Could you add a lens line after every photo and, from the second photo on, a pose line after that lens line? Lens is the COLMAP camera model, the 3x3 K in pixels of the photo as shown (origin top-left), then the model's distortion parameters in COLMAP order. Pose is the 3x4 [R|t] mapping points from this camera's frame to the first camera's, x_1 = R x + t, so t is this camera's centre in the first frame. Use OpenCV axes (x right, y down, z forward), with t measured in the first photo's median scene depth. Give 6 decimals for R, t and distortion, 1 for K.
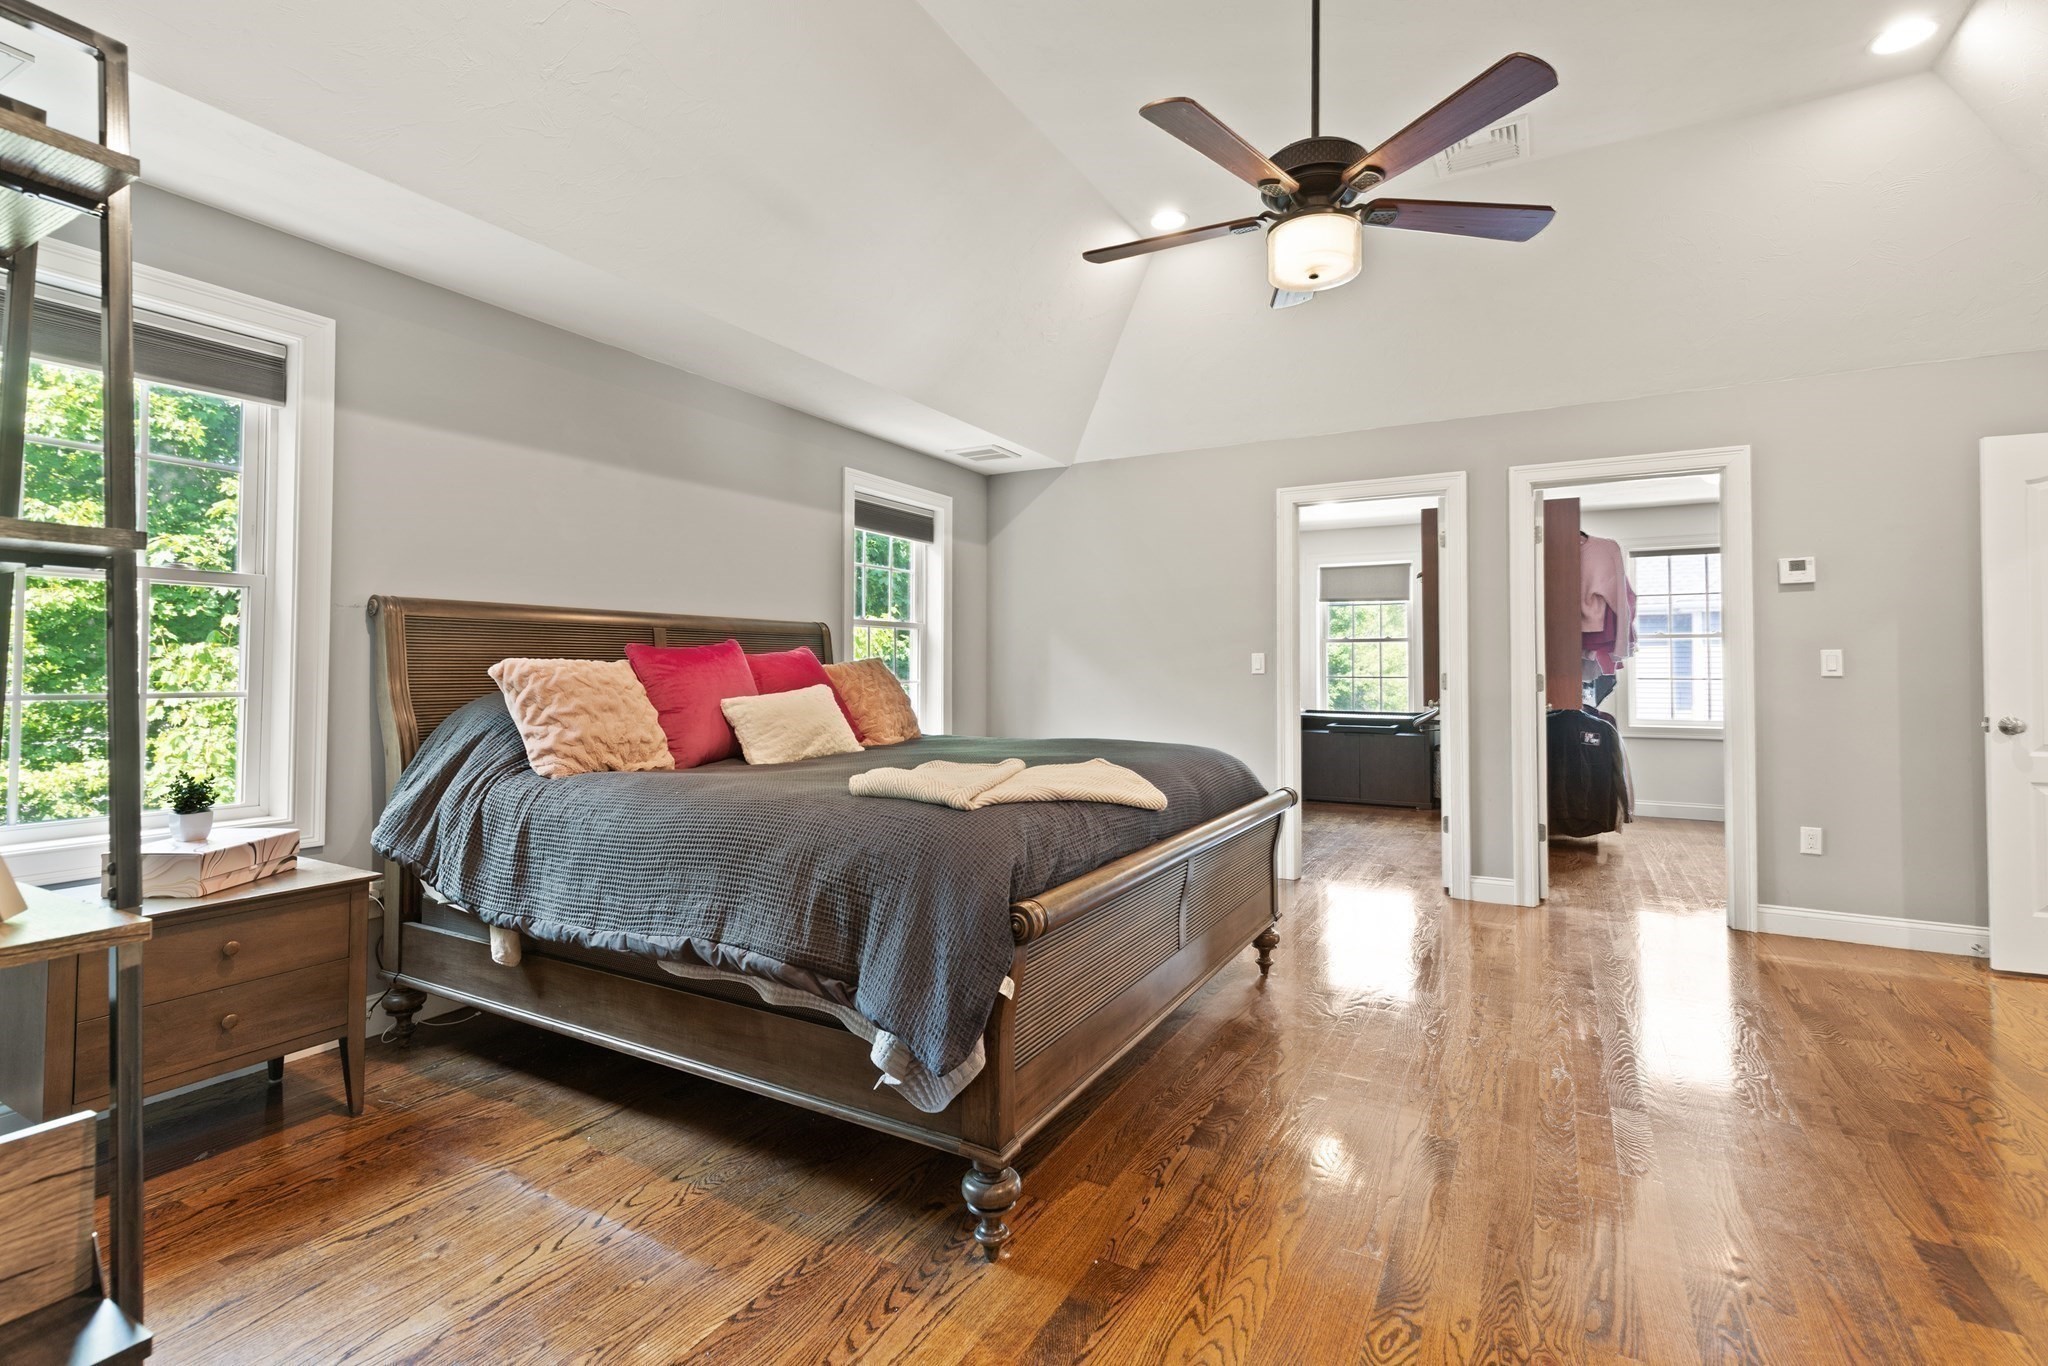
lens RADIAL K [[938.7, 0, 1025.4], [0, 938.7, 652.8], [0, 0, 1]] dist [0.014315, 0.000057]
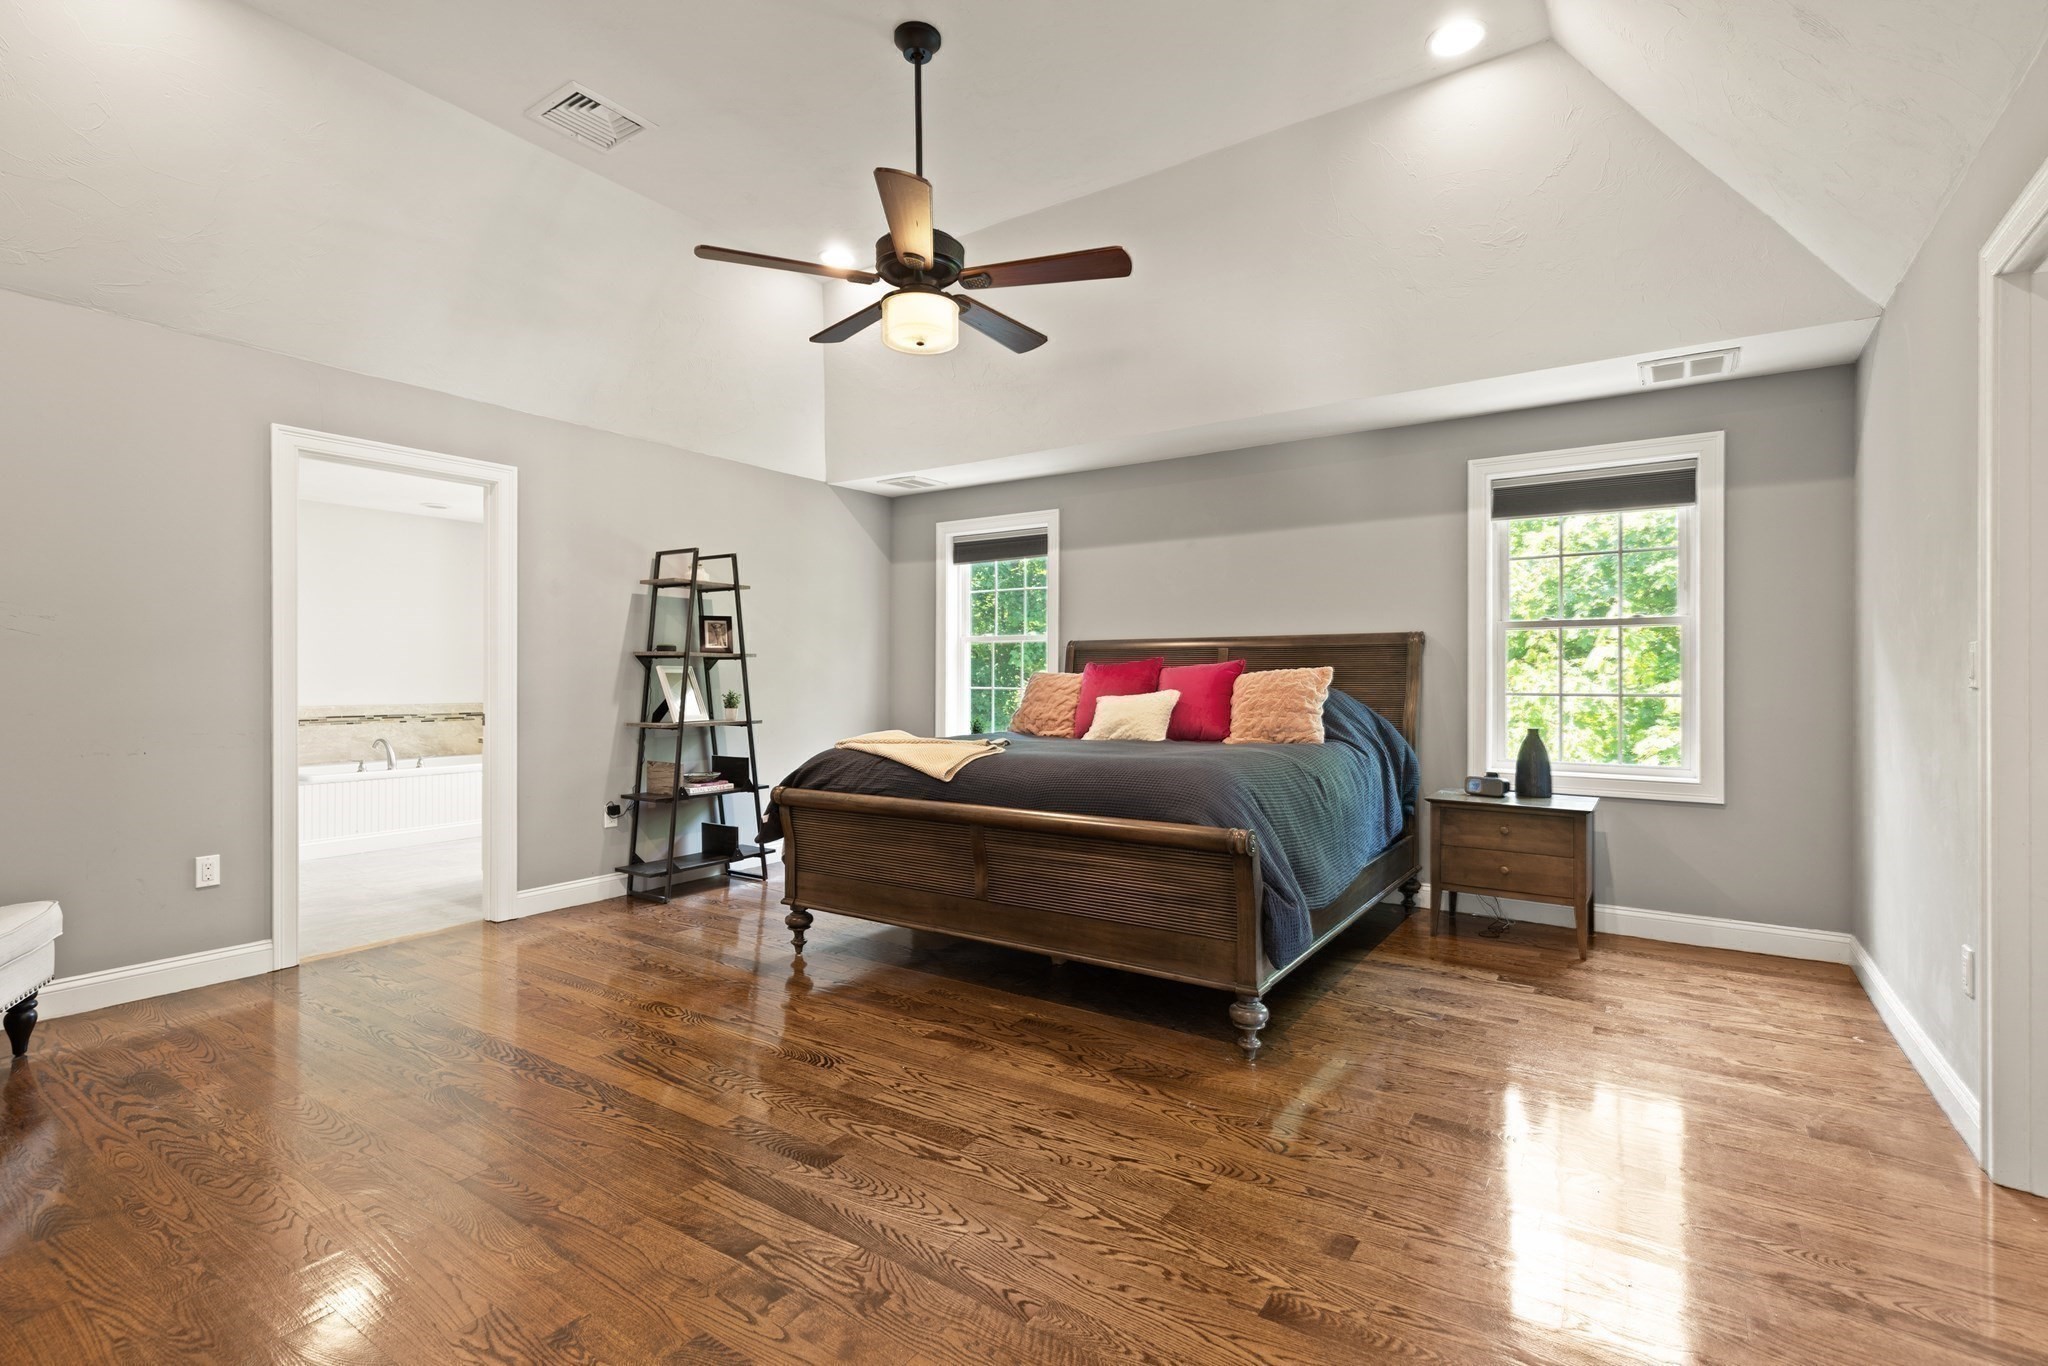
lens RADIAL K [[938.7, 0, 1024.3], [0, 938.7, 682.6], [0, 0, 1]] dist [0.014315, 0.000057]
pose [[-0.082766, 0.002670, -0.996565, 1.183267], [0.013022, 0.999914, 0.001597, 0.020511], [0.996484, -0.012846, -0.082794, 0.985445]]
